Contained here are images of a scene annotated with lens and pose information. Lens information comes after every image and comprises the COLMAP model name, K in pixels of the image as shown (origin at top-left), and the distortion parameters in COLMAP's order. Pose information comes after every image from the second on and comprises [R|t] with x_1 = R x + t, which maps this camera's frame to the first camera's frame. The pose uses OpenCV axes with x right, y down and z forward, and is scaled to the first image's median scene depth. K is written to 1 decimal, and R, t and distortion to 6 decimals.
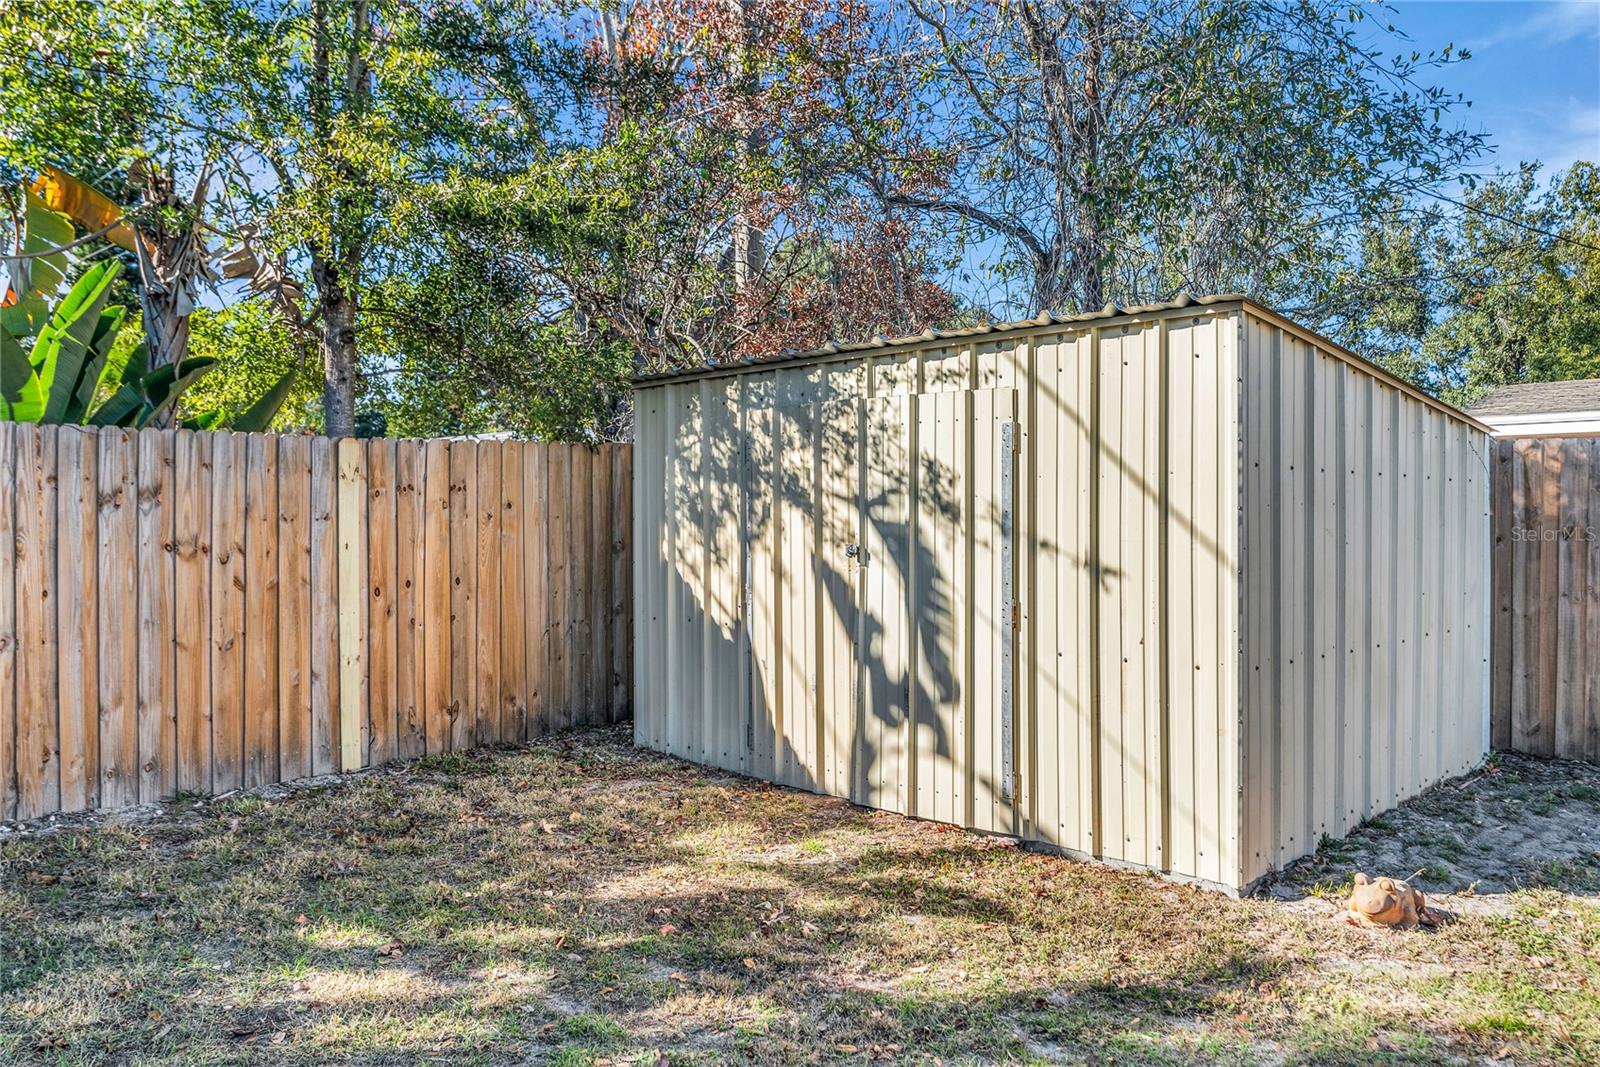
lens RADIAL K [[1314.9, 0, 800.0], [0, 1314.9, 533.5], [0, 0, 1]] dist [-0.001456, -0.000113]
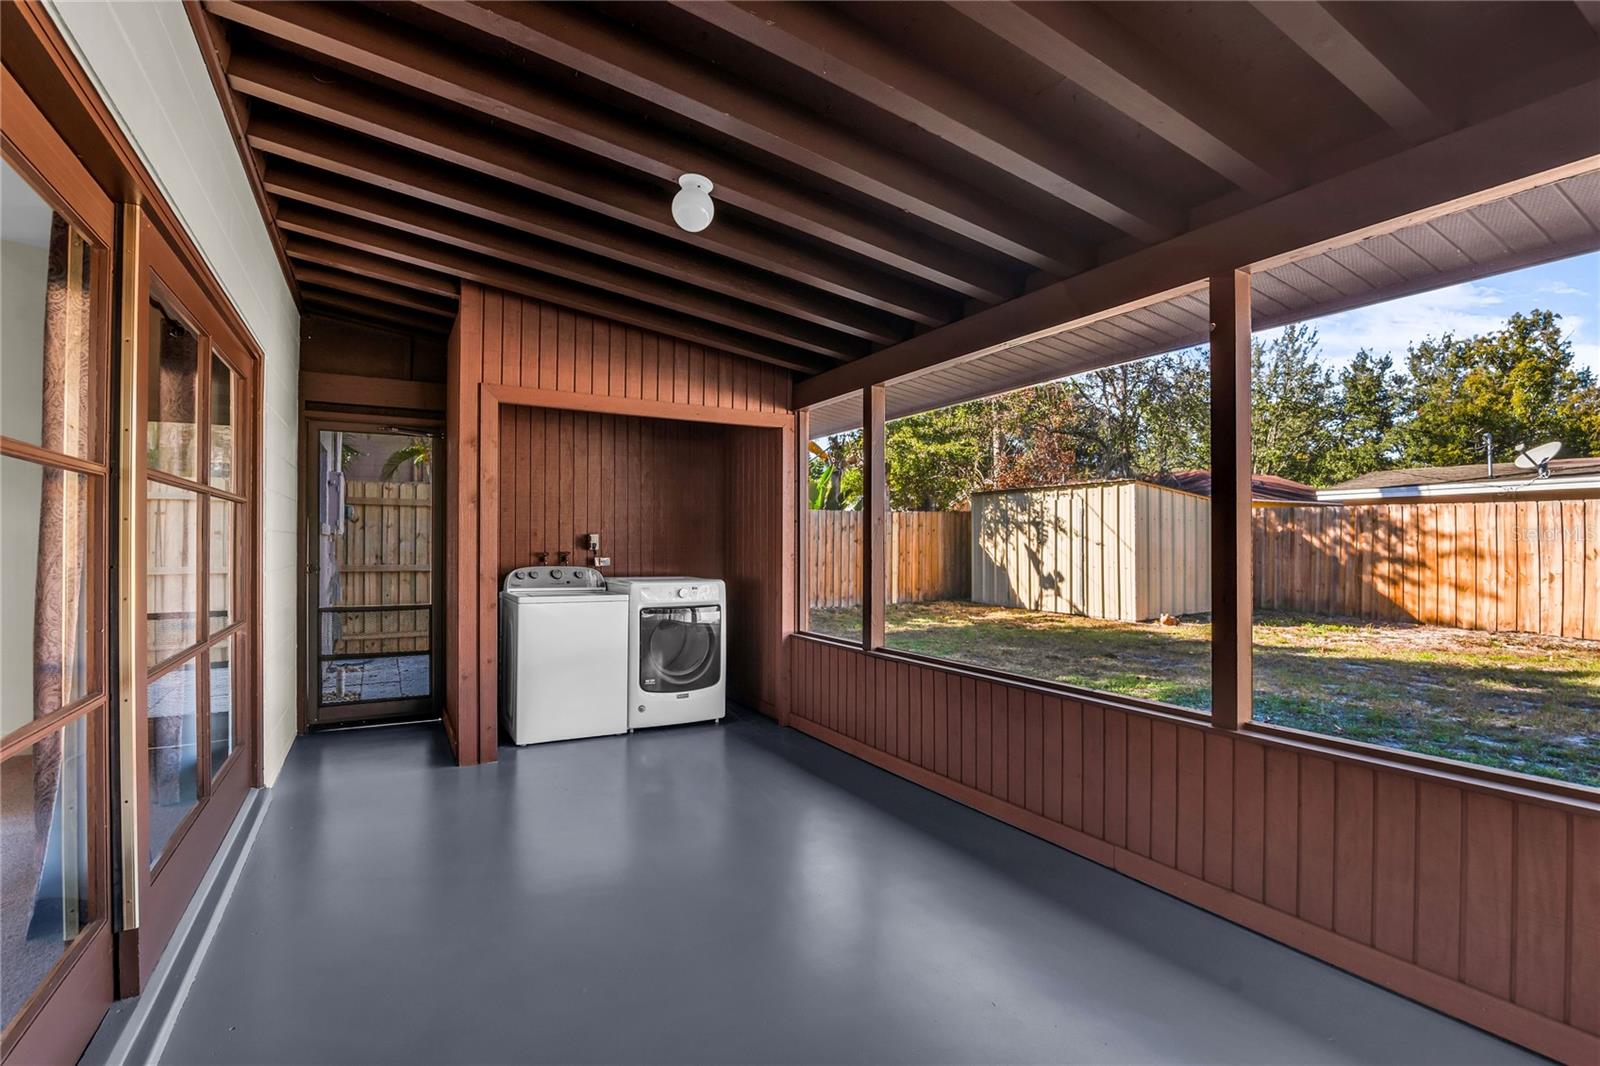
lens RADIAL K [[746.9, 0, 824.8], [0, 746.9, 541.3], [0, 0, 1]] dist [-0.000324, 0.000016]
pose [[0.974411, 0.000900, -0.224771, -0.066438], [-0.004314, 0.999883, -0.014702, 0.040466], [0.224732, 0.015295, 0.974301, -1.075886]]
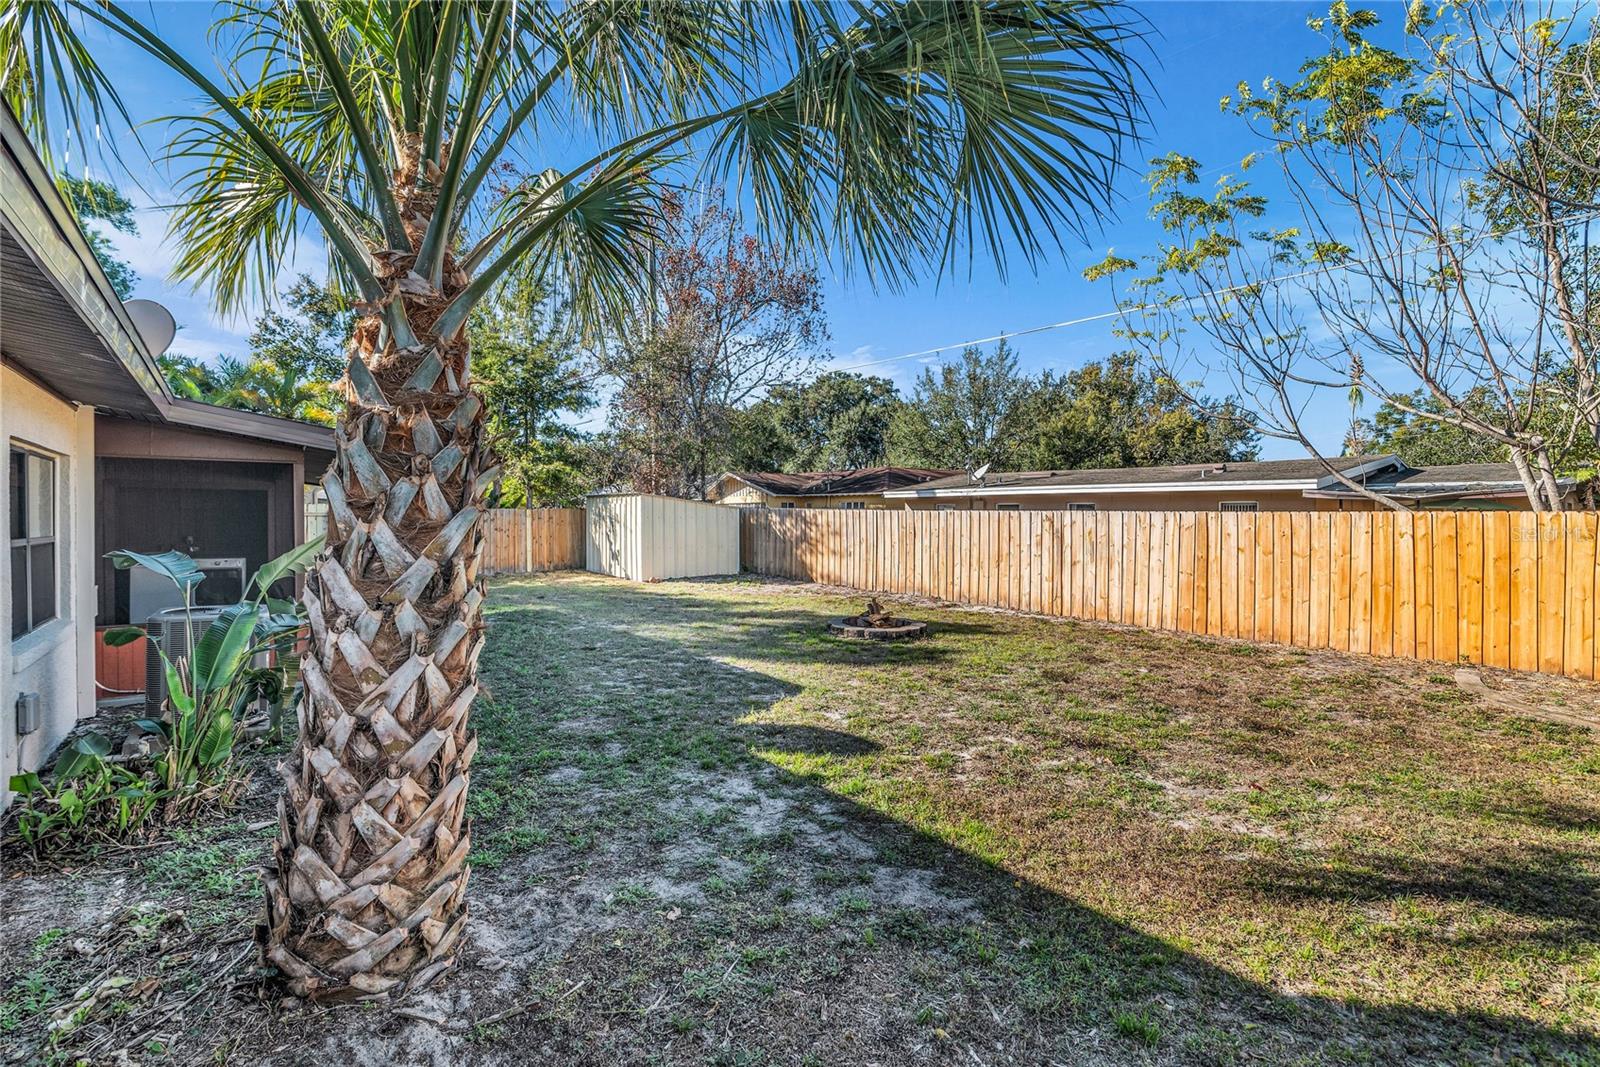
lens RADIAL K [[702.4, 0, 800.0], [0, 702.4, 533.5], [0, 0, 1]] dist [-0.000092, -0.000021]
pose [[0.996945, 0.000164, -0.078105, 1.022670], [0.000288, 0.999983, 0.005781, 0.006934], [0.078104, -0.005786, 0.996928, -1.844278]]
